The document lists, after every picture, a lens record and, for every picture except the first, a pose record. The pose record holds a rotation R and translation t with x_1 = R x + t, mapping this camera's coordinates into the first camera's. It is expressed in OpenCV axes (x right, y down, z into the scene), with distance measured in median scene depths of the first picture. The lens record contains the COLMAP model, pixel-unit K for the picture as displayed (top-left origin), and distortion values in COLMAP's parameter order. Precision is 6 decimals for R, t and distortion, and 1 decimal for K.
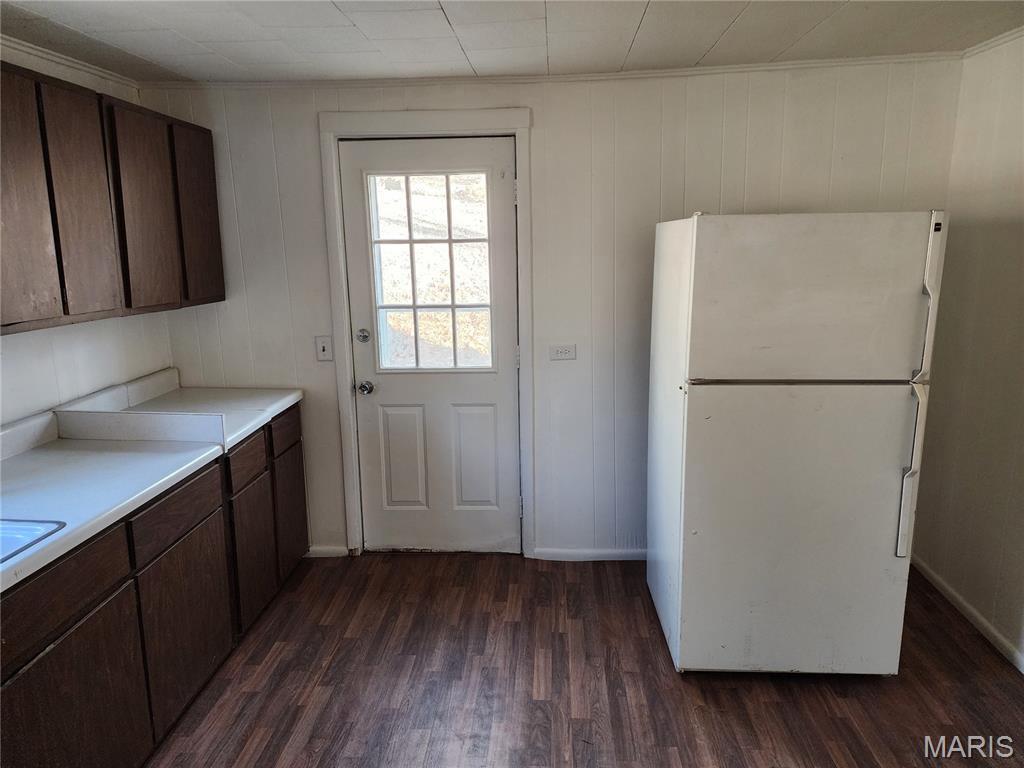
lens RADIAL K [[687.1, 0, 517.3], [0, 687.1, 378.2], [0, 0, 1]] dist [0.020089, -0.010758]
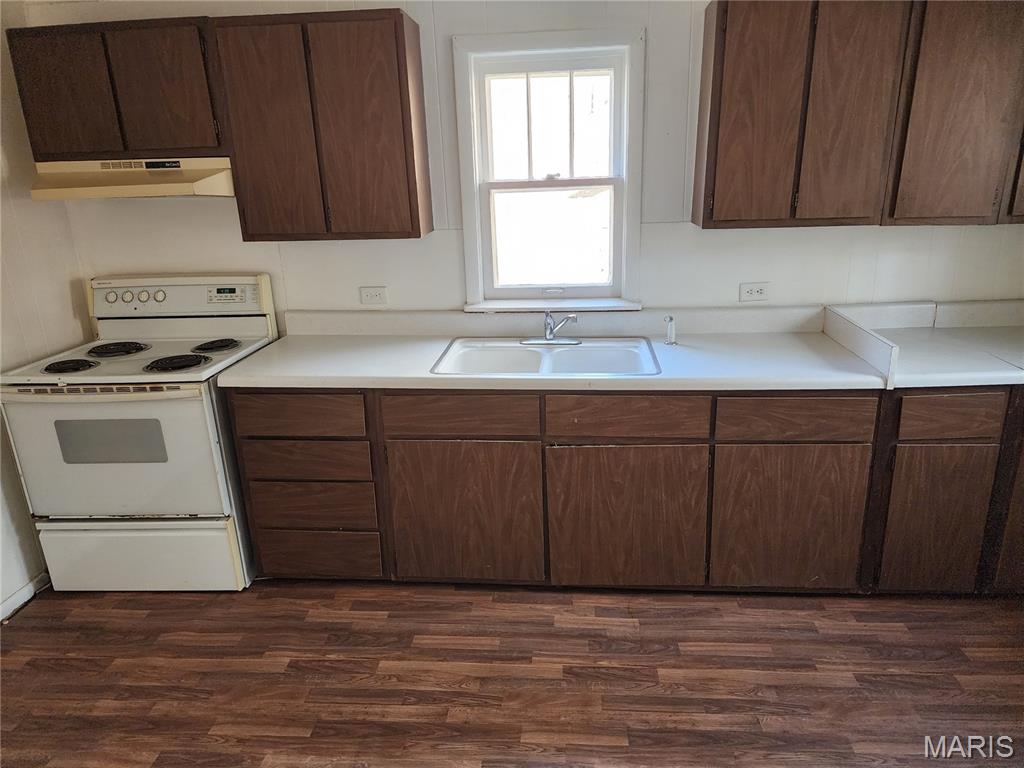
lens RADIAL K [[687.1, 0, 520.3], [0, 687.1, 387.9], [0, 0, 1]] dist [0.020089, -0.010758]
pose [[-0.021744, 0.304720, -0.952194, 0.453028], [-0.170887, 0.937270, 0.303846, -0.087230], [0.985051, 0.169324, 0.031693, 0.511497]]
